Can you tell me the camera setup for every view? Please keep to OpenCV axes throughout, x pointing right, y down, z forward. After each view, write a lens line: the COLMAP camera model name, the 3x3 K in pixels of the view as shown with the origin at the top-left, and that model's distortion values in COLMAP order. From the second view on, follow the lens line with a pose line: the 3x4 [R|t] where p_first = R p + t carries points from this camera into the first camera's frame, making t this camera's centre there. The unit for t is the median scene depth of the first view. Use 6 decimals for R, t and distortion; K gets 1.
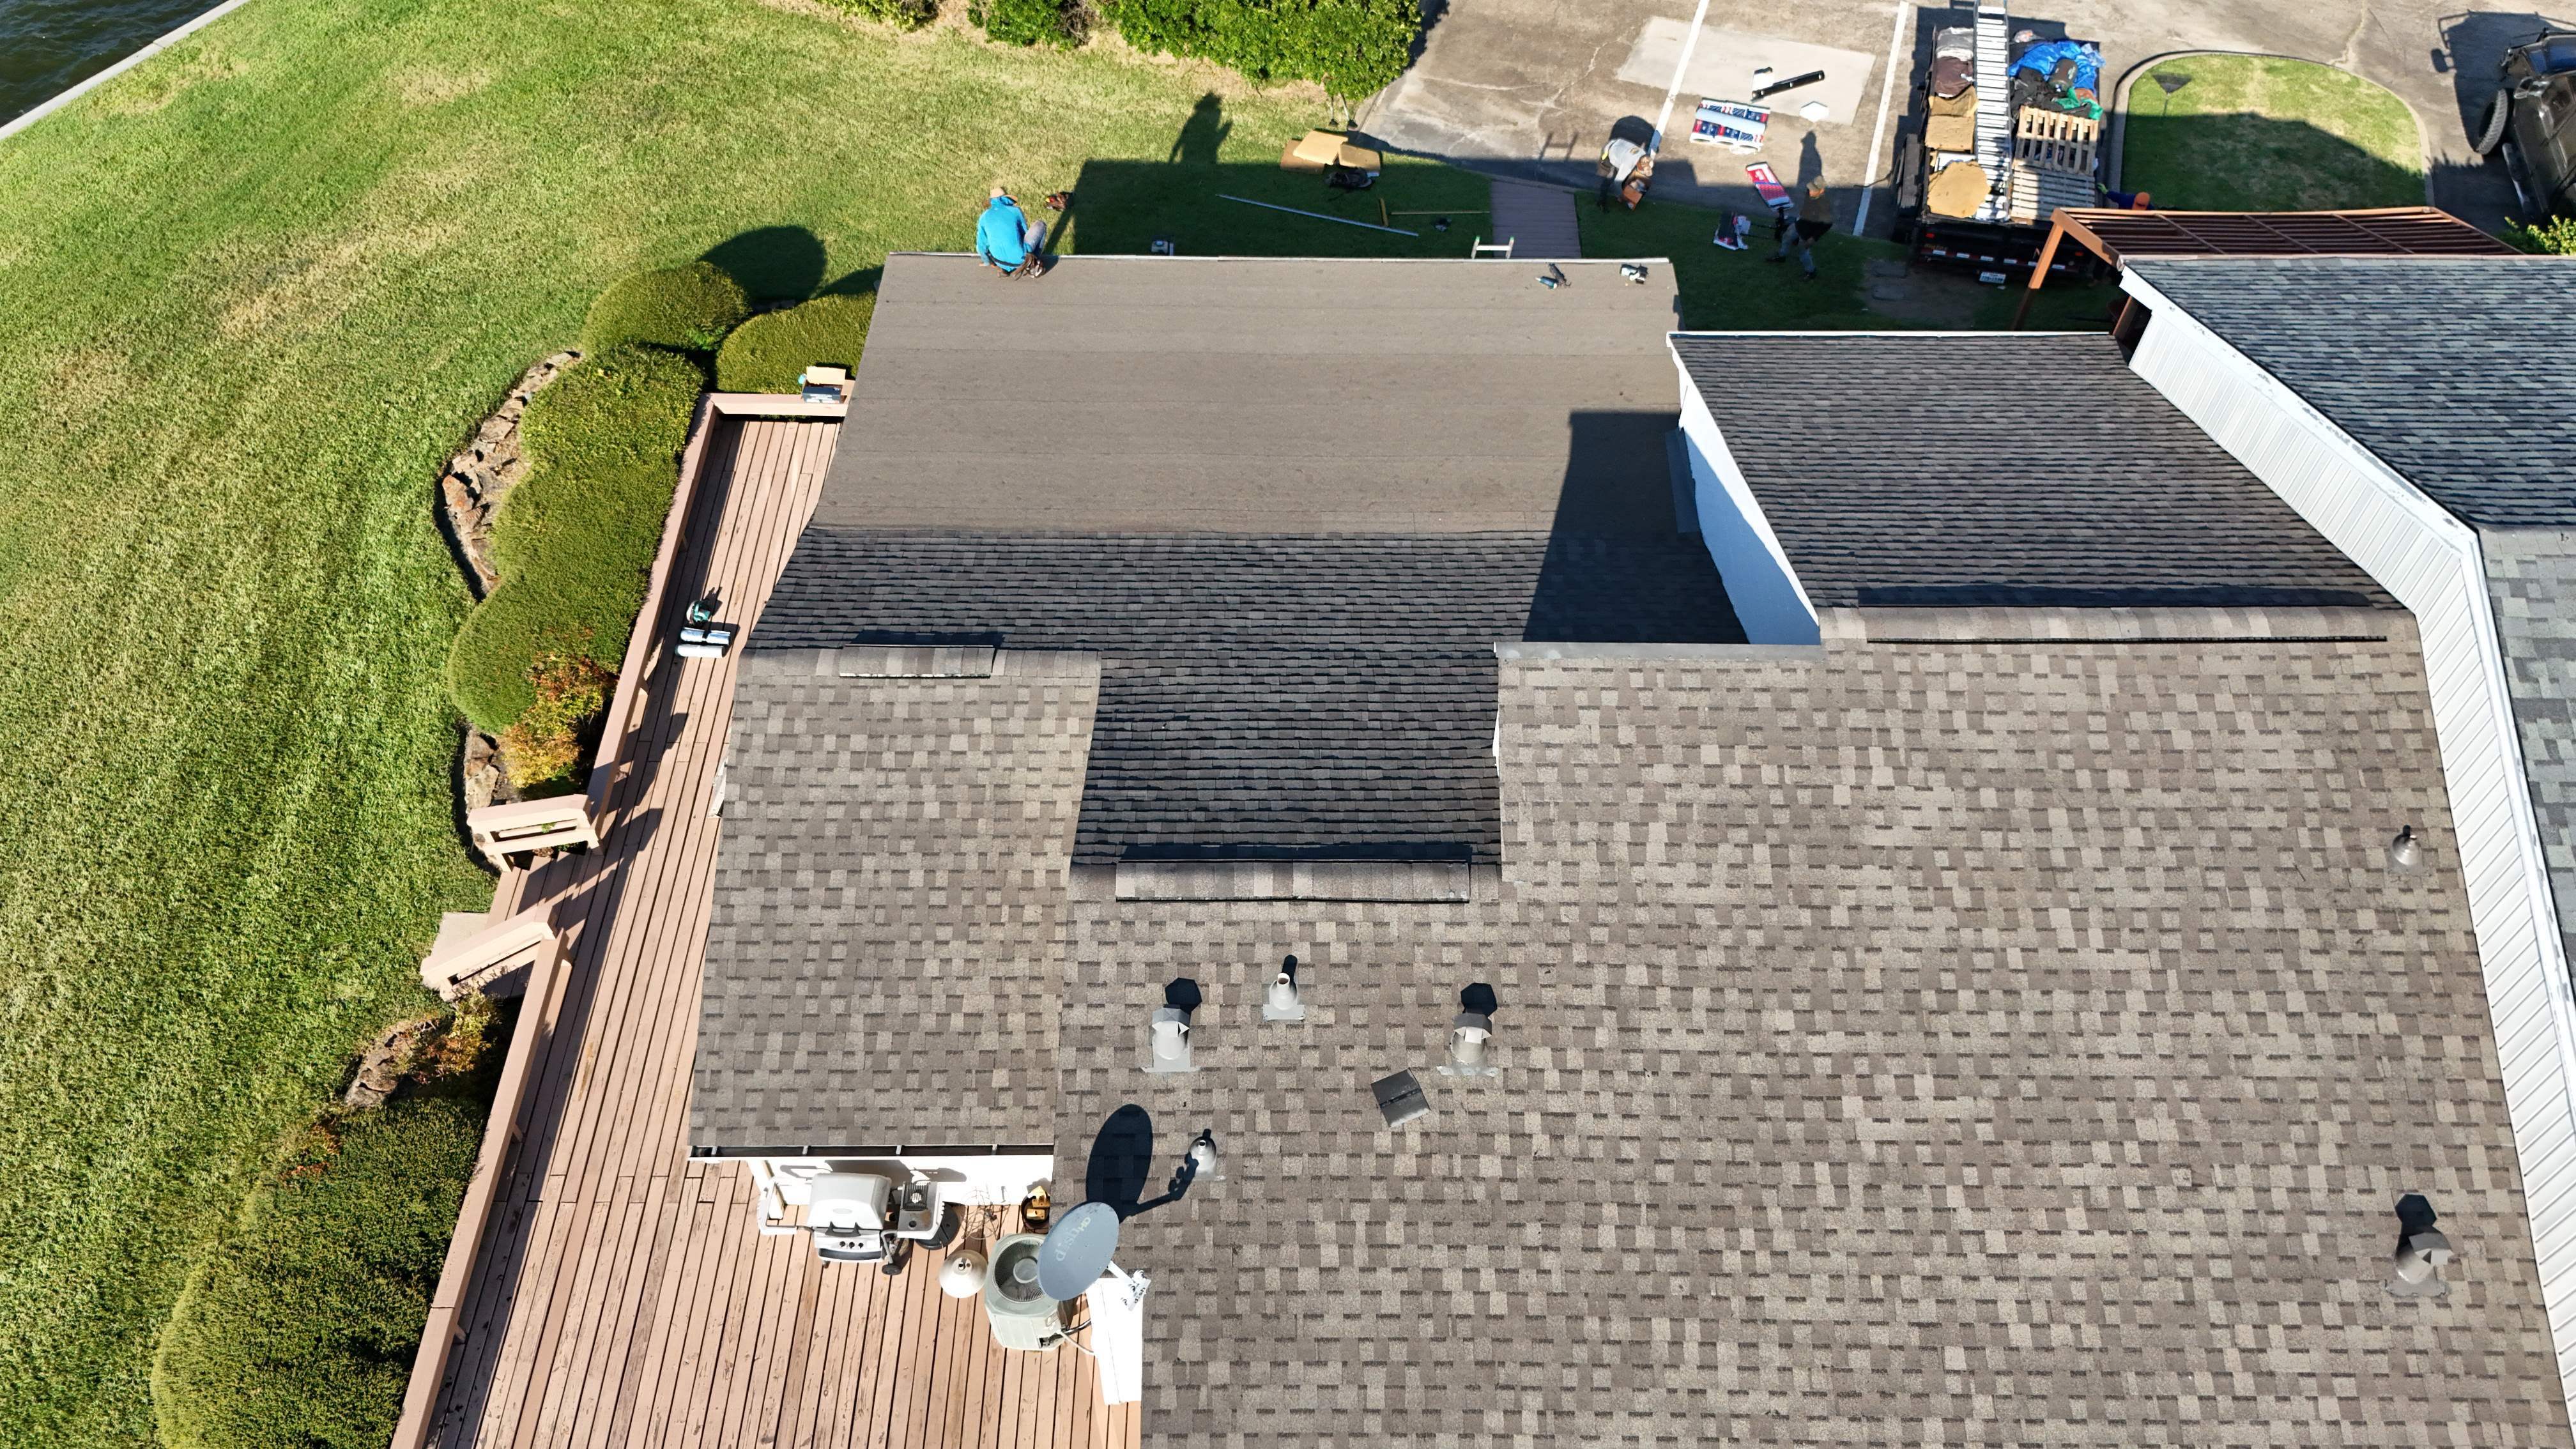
lens RADIAL K [[1882.9, 0, 1288.0], [0, 1882.9, 724.5], [0, 0, 1]] dist [0.084912, -0.144953]
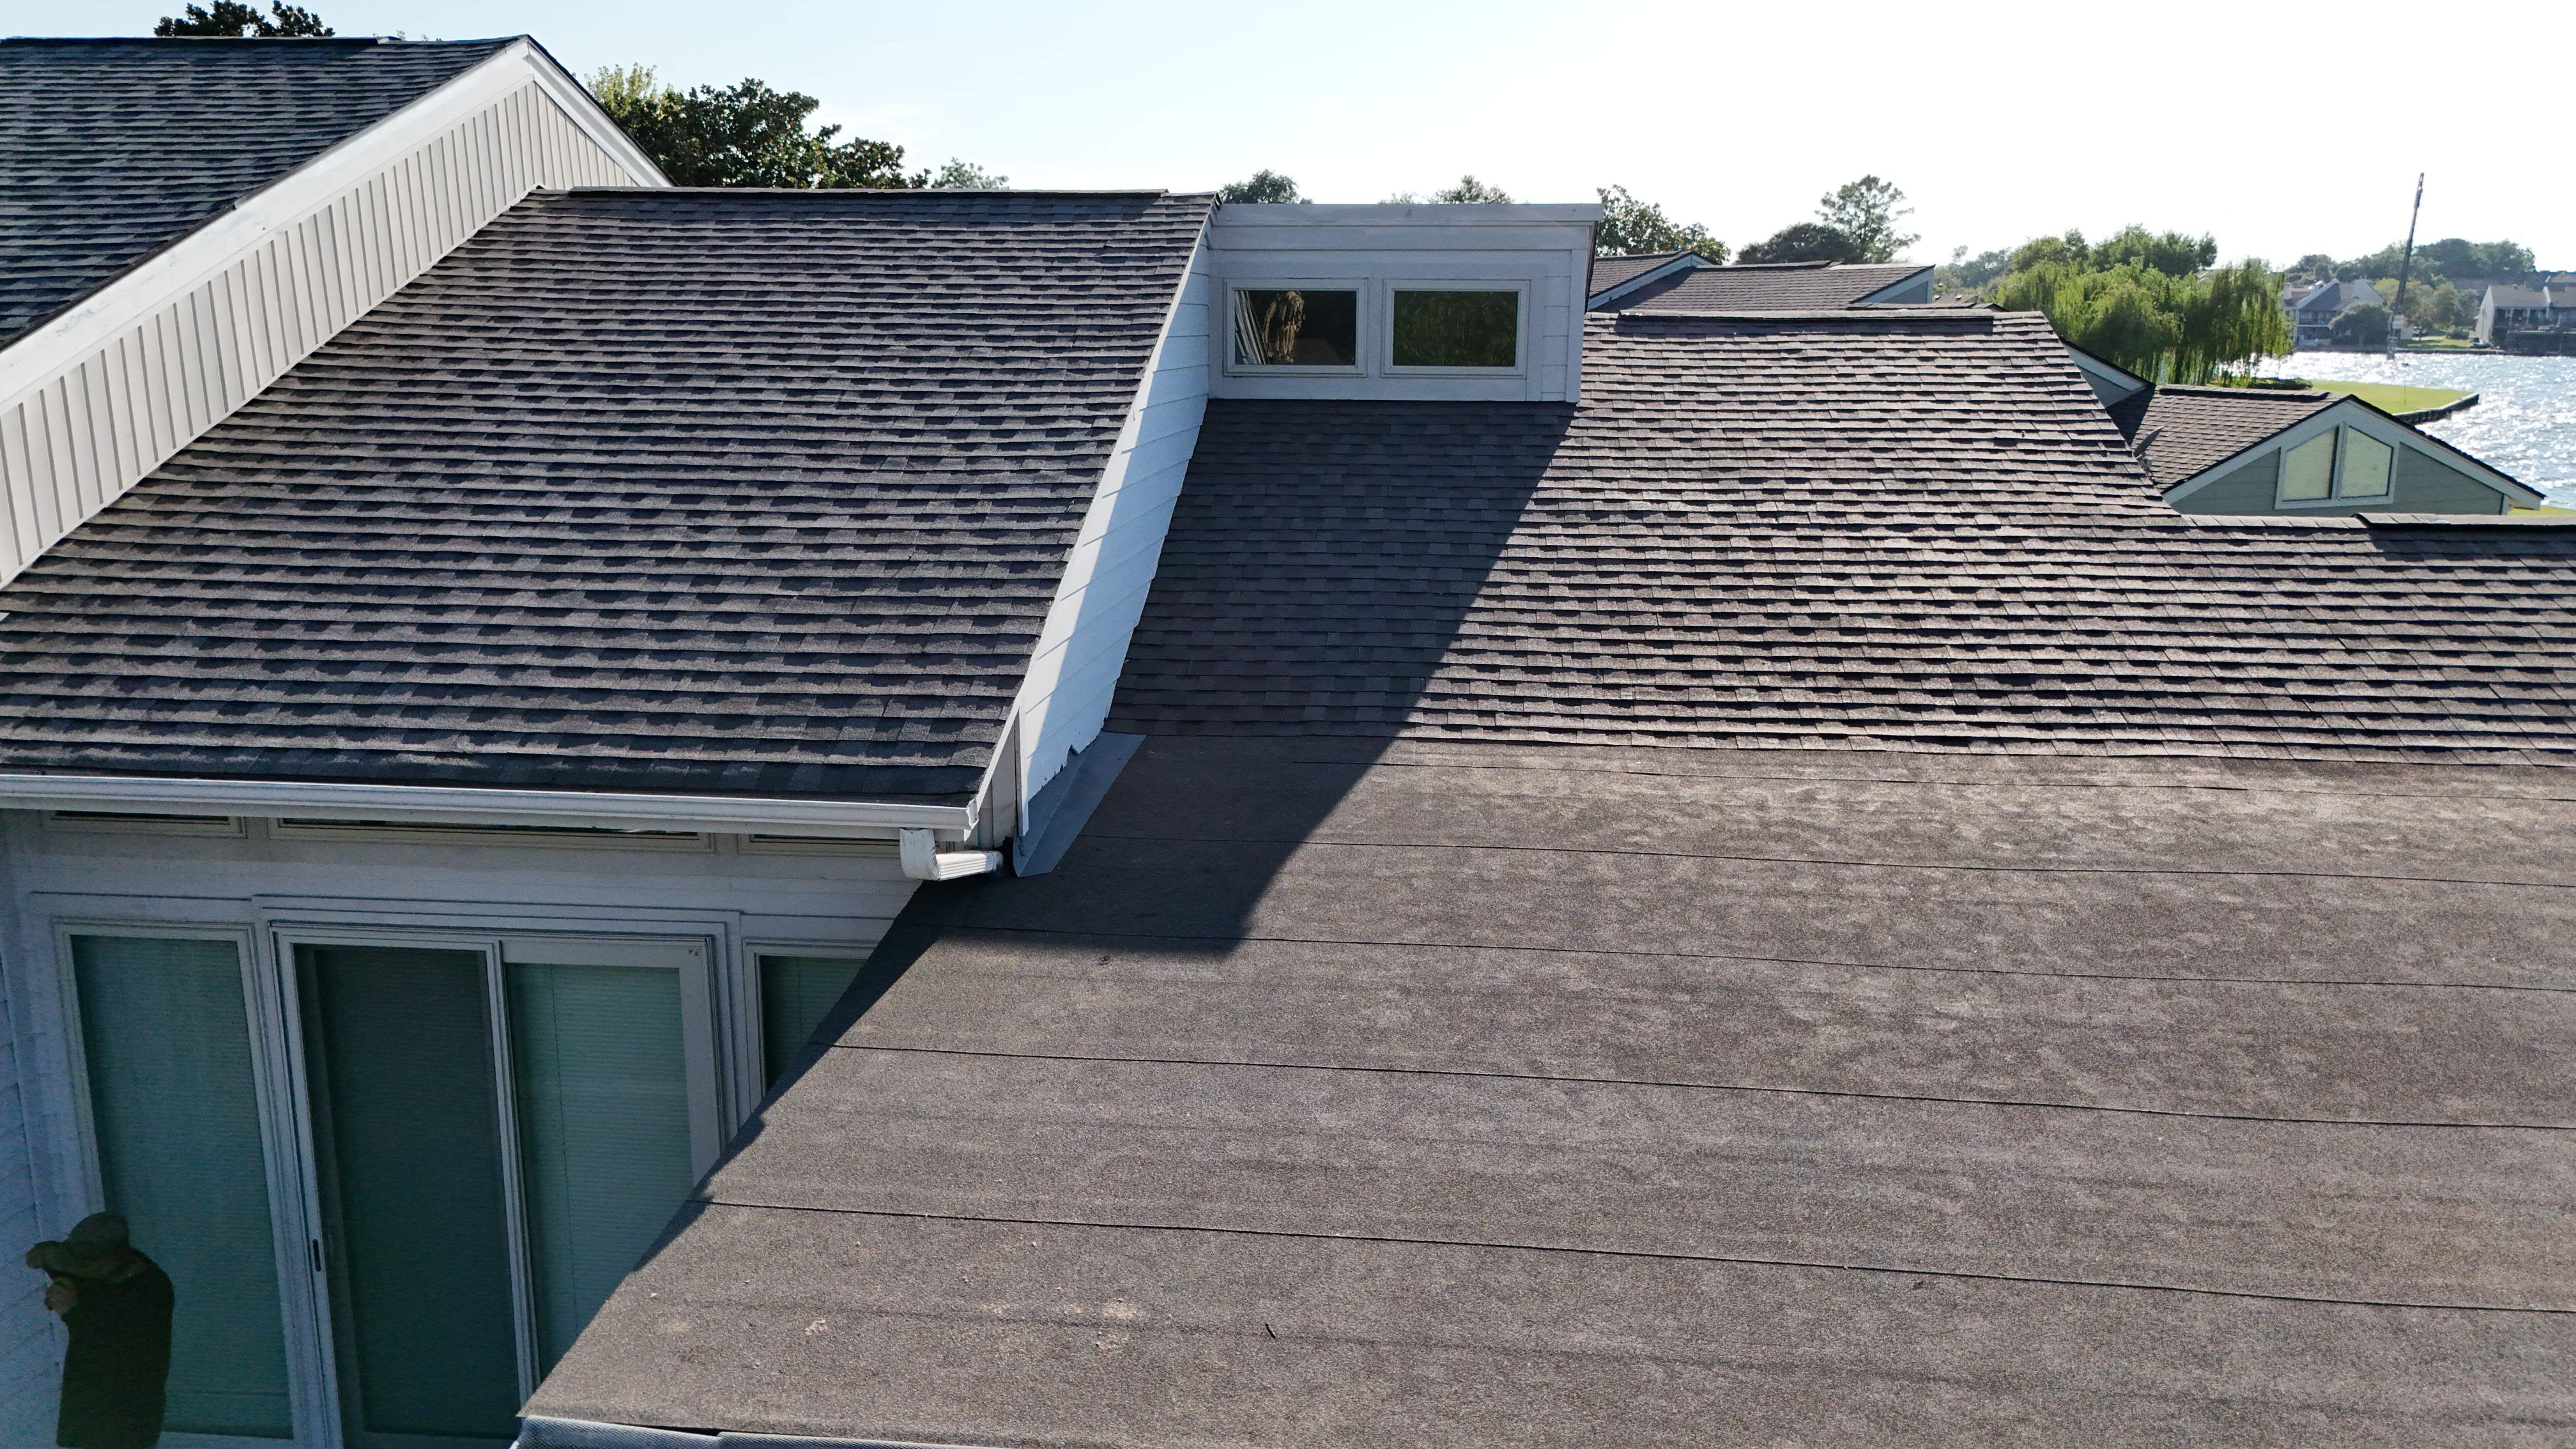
lens RADIAL K [[1903.4, 0, 1282.3], [0, 1903.4, 734.4], [0, 0, 1]] dist [0.081314, -0.094576]
pose [[-0.994693, -0.032399, 0.097658, 0.165448], [0.073112, 0.445283, 0.892400, -0.723655], [-0.072398, 0.894803, -0.440551, 1.632716]]
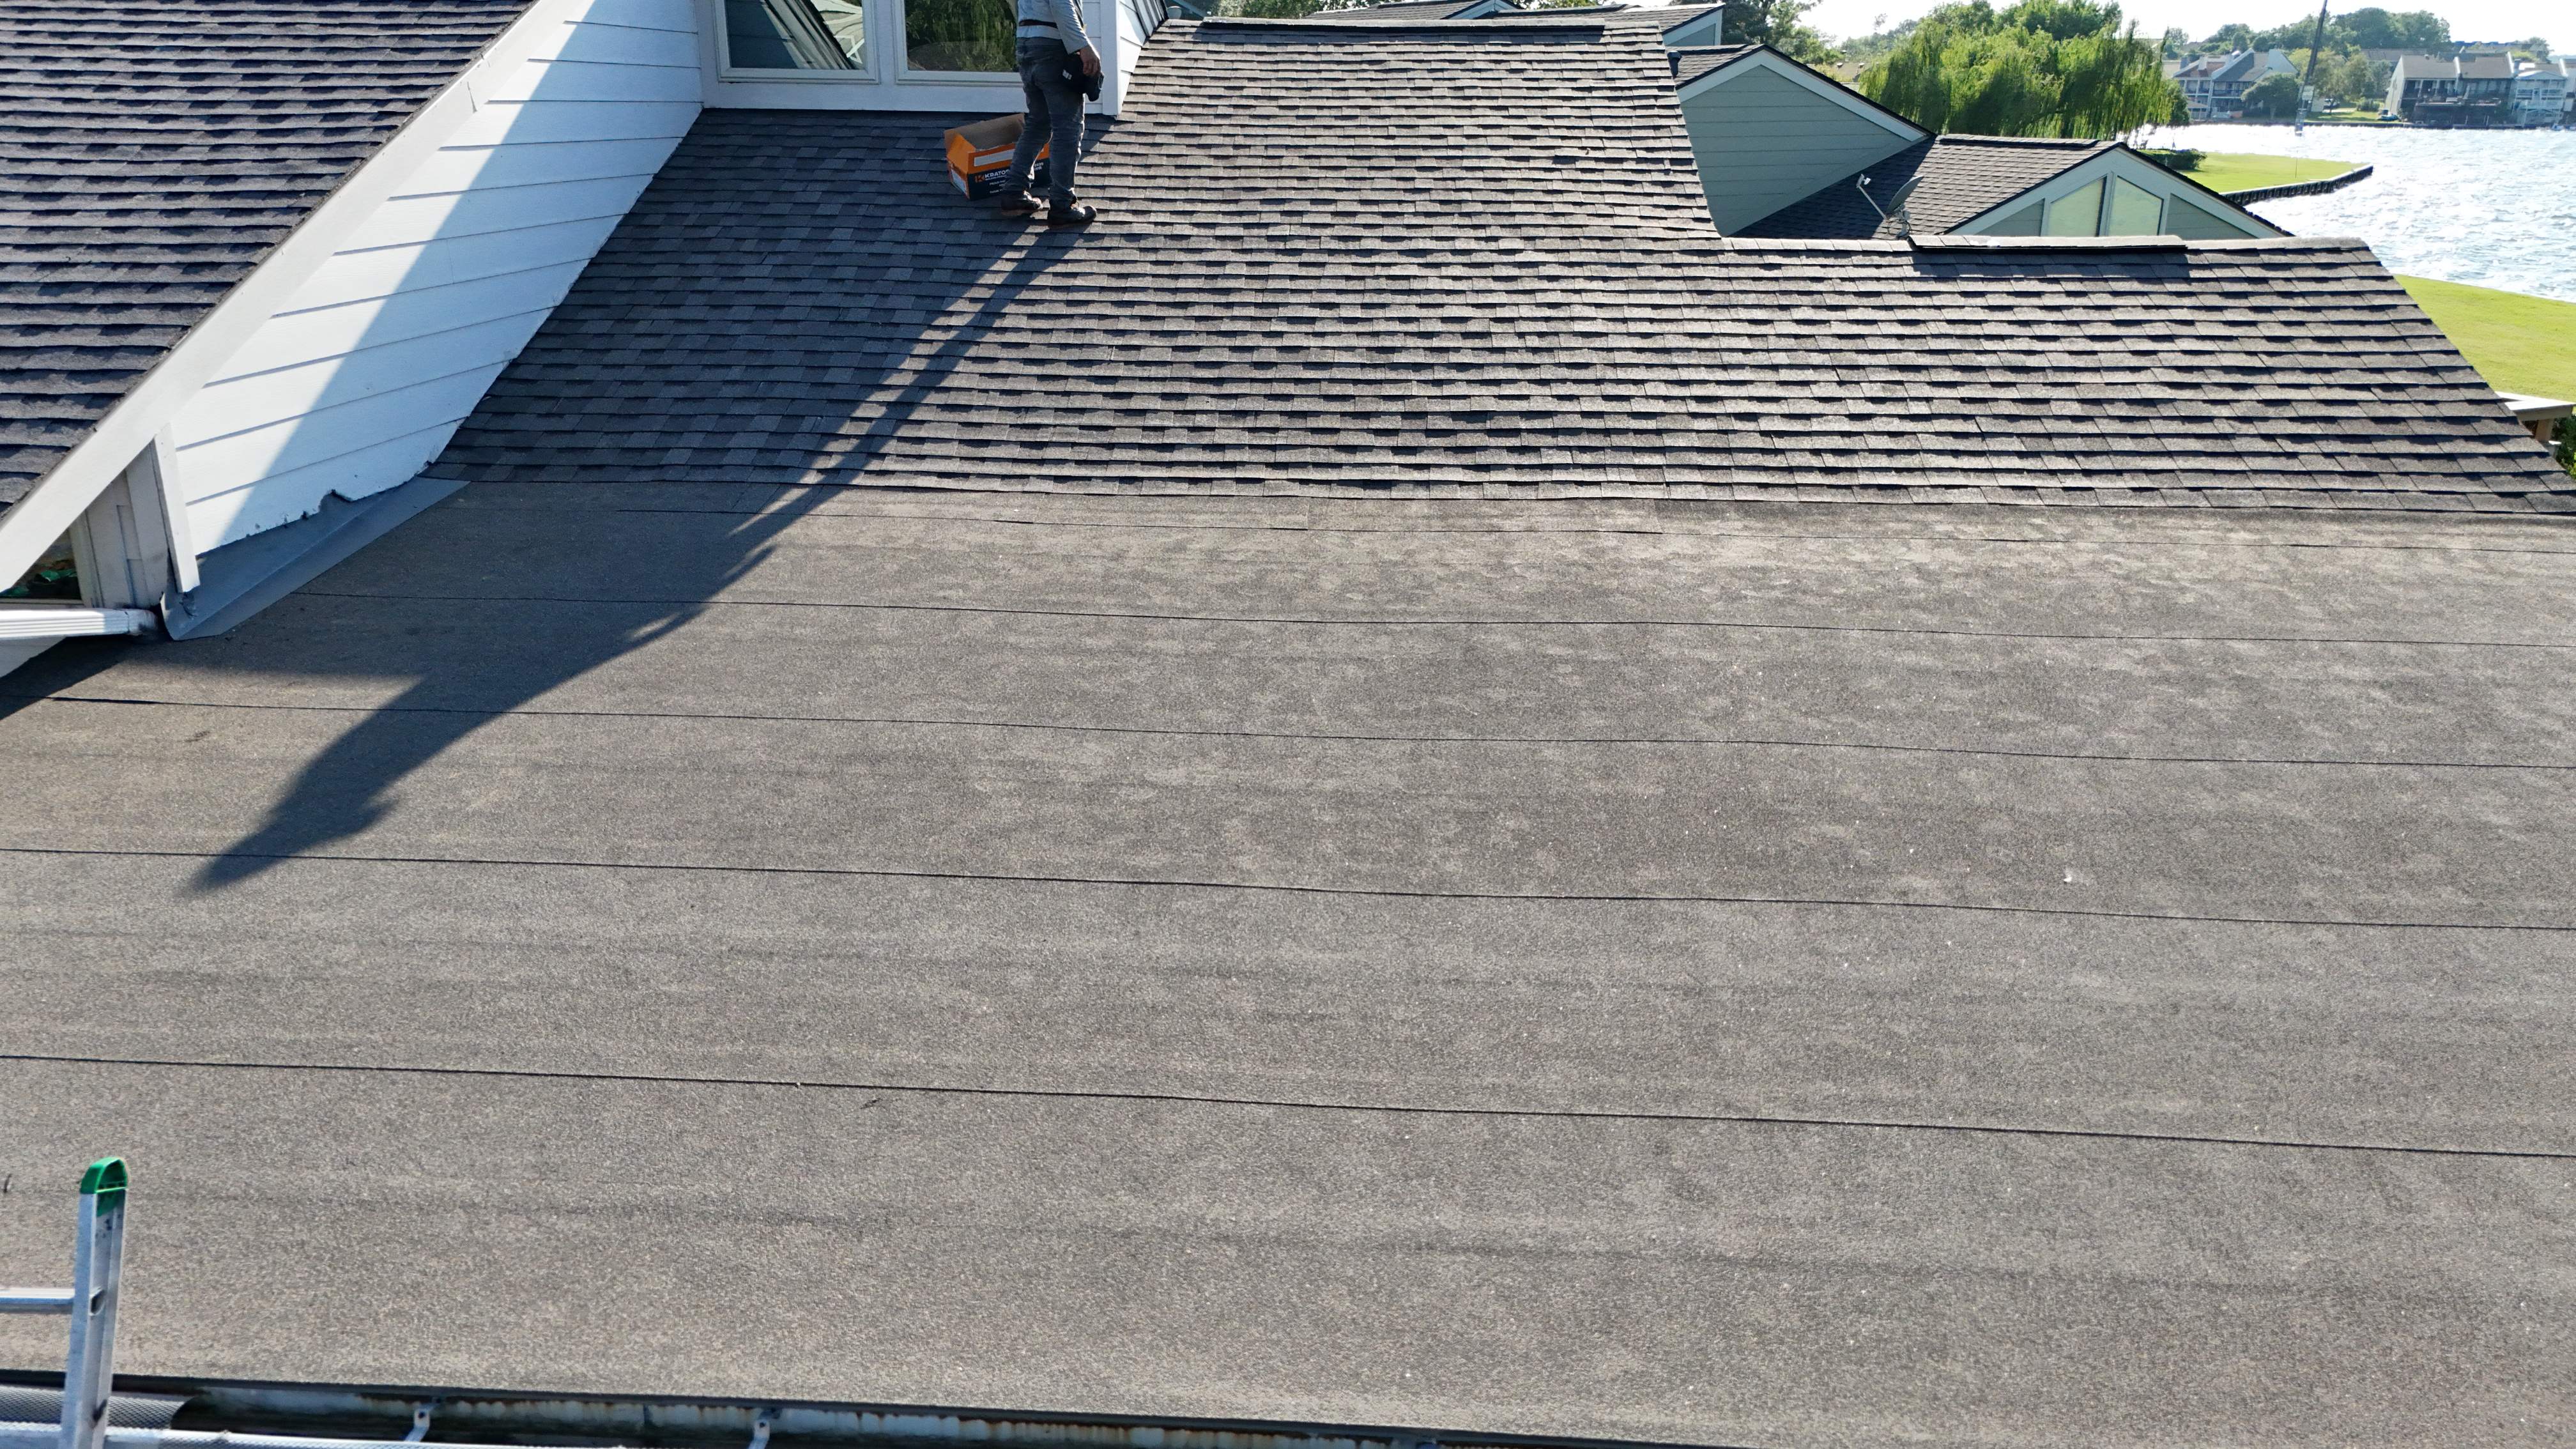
lens RADIAL K [[1877.0, 0, 1291.2], [0, 1877.0, 753.3], [0, 0, 1]] dist [0.093827, -0.098253]
pose [[-0.998172, -0.032202, 0.051152, -0.001312], [0.037531, 0.333160, 0.942123, -0.640203], [-0.047380, 0.942320, -0.331342, 1.600534]]
